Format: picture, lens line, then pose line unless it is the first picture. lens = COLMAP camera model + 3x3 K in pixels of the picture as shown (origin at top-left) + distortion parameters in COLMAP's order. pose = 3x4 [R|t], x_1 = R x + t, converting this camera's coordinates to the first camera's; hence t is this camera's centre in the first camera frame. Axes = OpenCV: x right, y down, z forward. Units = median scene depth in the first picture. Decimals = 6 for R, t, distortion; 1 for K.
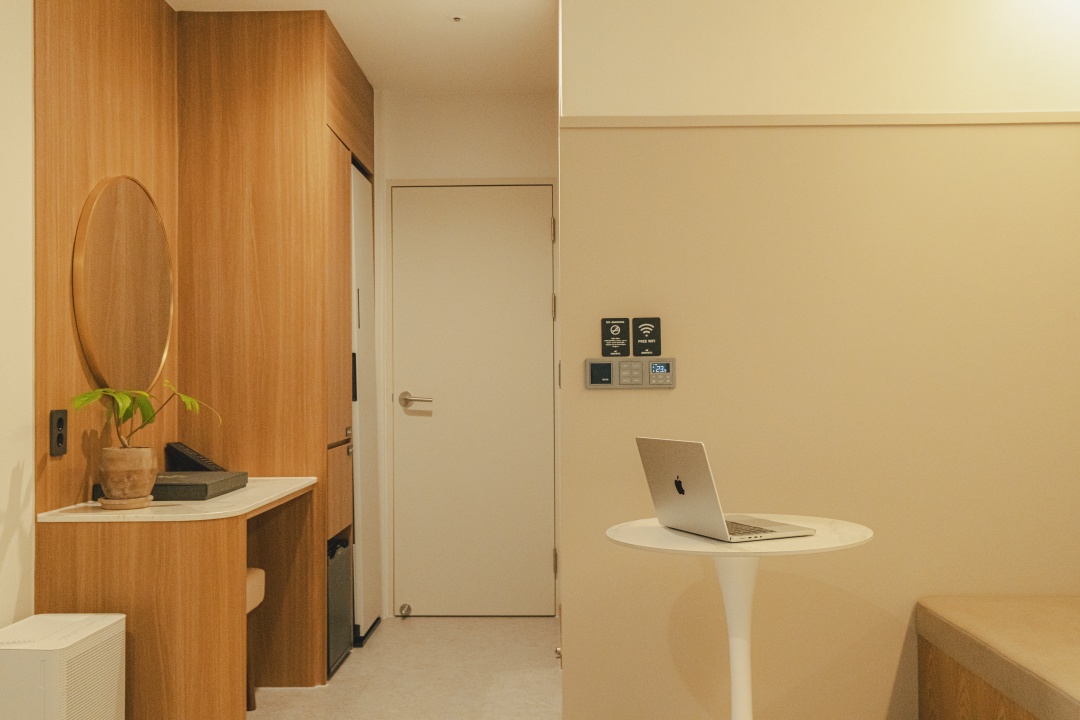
lens RADIAL K [[1050.2, 0, 540.0], [0, 1050.2, 360.0], [0, 0, 1]] dist [-0.002298, -0.006399]
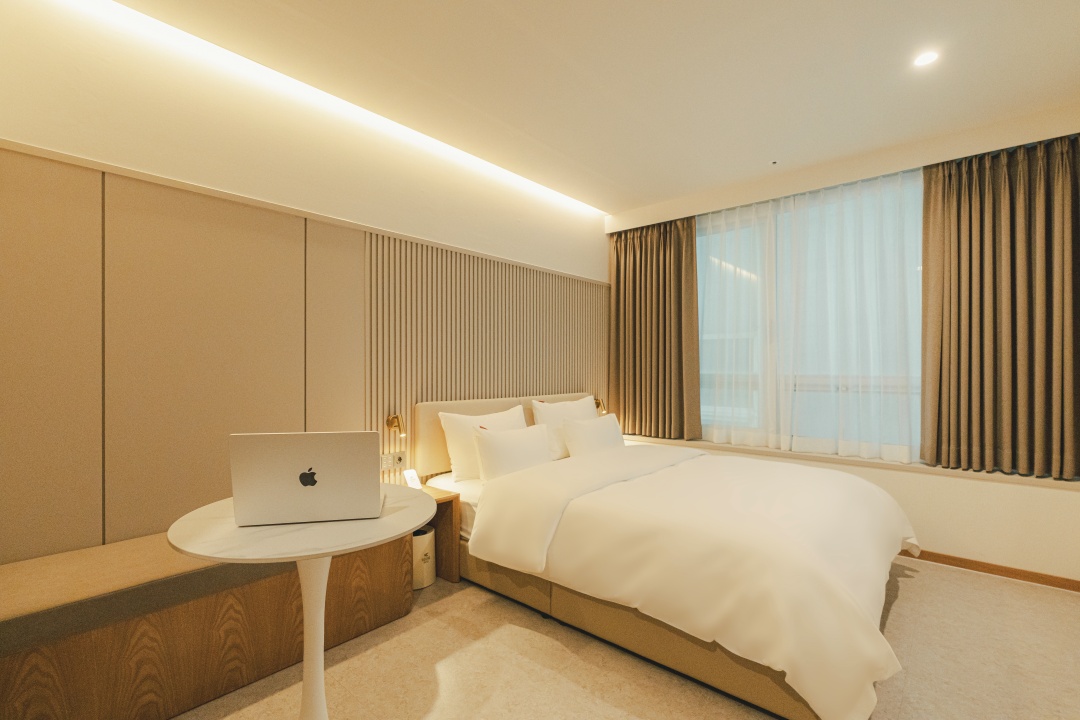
lens RADIAL K [[495.0, 0, 540.0], [0, 495.0, 360.0], [0, 0, 1]] dist [-0.000354, -0.000079]
pose [[-0.769458, 0.020714, 0.638361, -0.265503], [-0.005615, 0.999216, -0.039191, 0.019793], [-0.638672, -0.033741, -0.768739, 0.970423]]
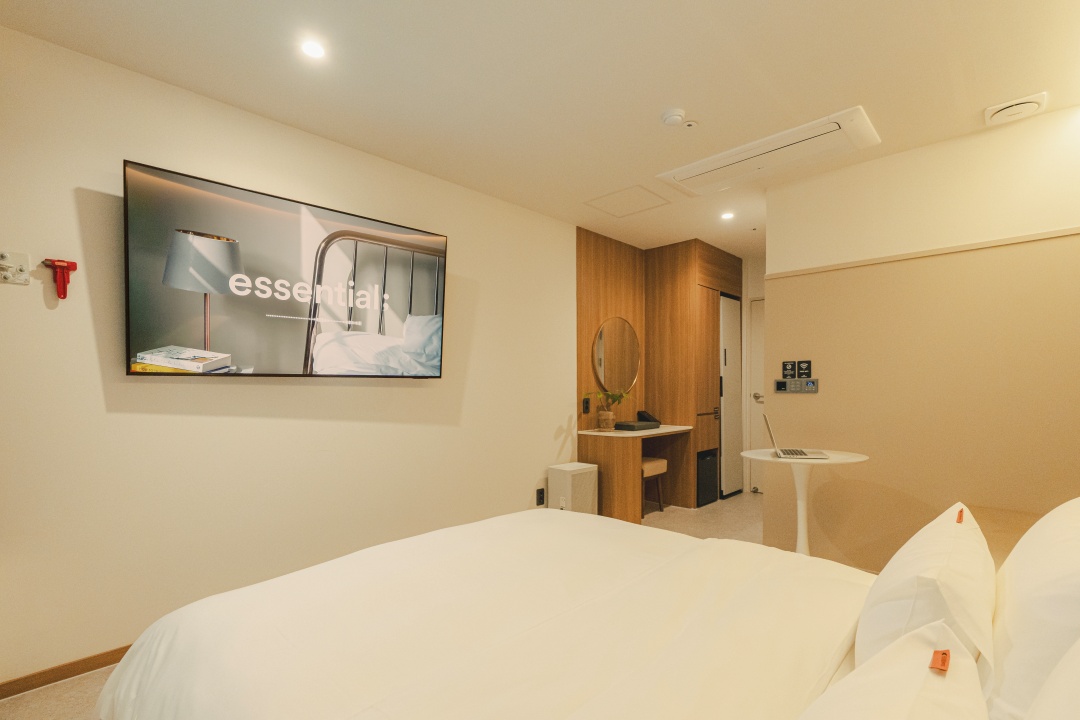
lens RADIAL K [[495.1, 0, 540.0], [0, 495.1, 394.6], [0, 0, 1]] dist [-0.000372, -0.000041]
pose [[0.732177, 0.010881, -0.681028, 0.405199], [0.014795, 0.999382, 0.031873, -0.010436], [0.680954, -0.033413, 0.731563, -0.144182]]
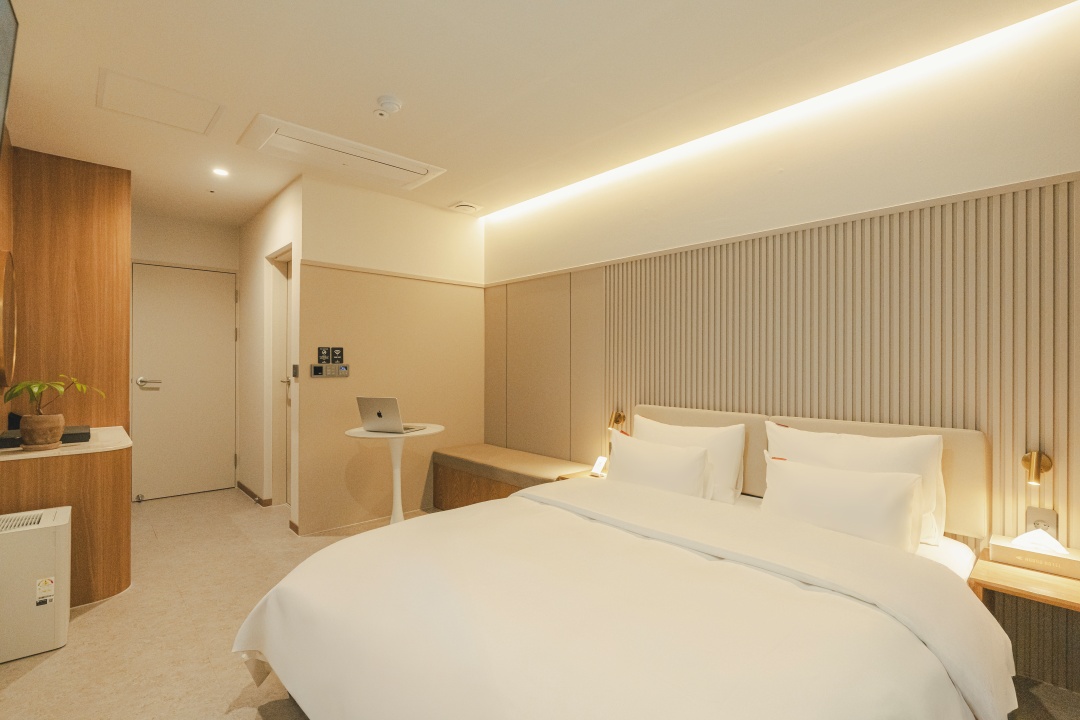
lens RADIAL K [[504.6, 0, 540.0], [0, 504.6, 360.0], [0, 0, 1]] dist [-0.000751, -0.000249]
pose [[0.729983, 0.011291, 0.683372, -0.350373], [-0.018384, 0.999826, 0.003117, -0.023641], [-0.683218, -0.014838, 0.730064, -0.163908]]
